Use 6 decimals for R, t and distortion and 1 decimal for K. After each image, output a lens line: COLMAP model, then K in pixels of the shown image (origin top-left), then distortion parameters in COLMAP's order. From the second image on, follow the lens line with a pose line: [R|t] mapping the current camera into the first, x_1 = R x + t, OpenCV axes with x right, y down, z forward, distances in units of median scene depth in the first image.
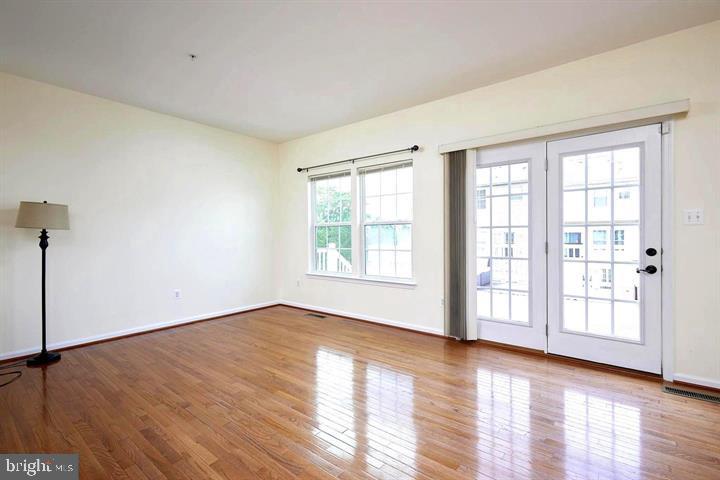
lens RADIAL K [[329.7, 0, 359.7], [0, 329.7, 233.6], [0, 0, 1]] dist [0.005499, -0.000107]
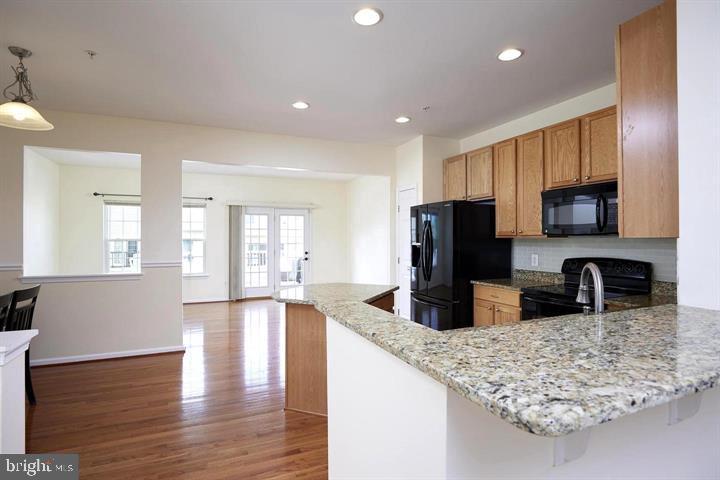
lens RADIAL K [[368.4, 0, 354.9], [0, 368.4, 240.9], [0, 0, 1]] dist [-0.001472, 0.002118]
pose [[0.490810, 0.001666, 0.871265, -1.432715], [-0.007263, 0.999971, 0.002179, -0.049923], [-0.871237, -0.007397, 0.490808, -0.794966]]
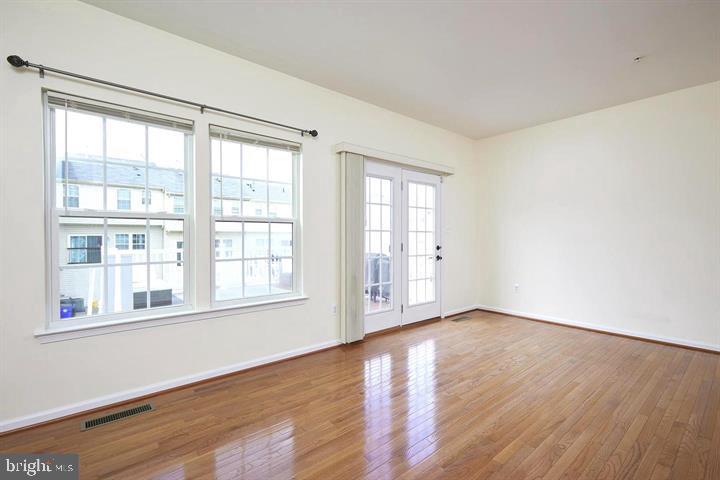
lens RADIAL K [[329.7, 0, 358.9], [0, 329.7, 241.3], [0, 0, 1]] dist [0.005499, -0.000107]
pose [[0.204311, -0.005336, 0.978892, -0.754140], [-0.005178, 0.999965, 0.006531, 0.008505], [-0.978892, -0.006404, 0.204276, 0.871123]]
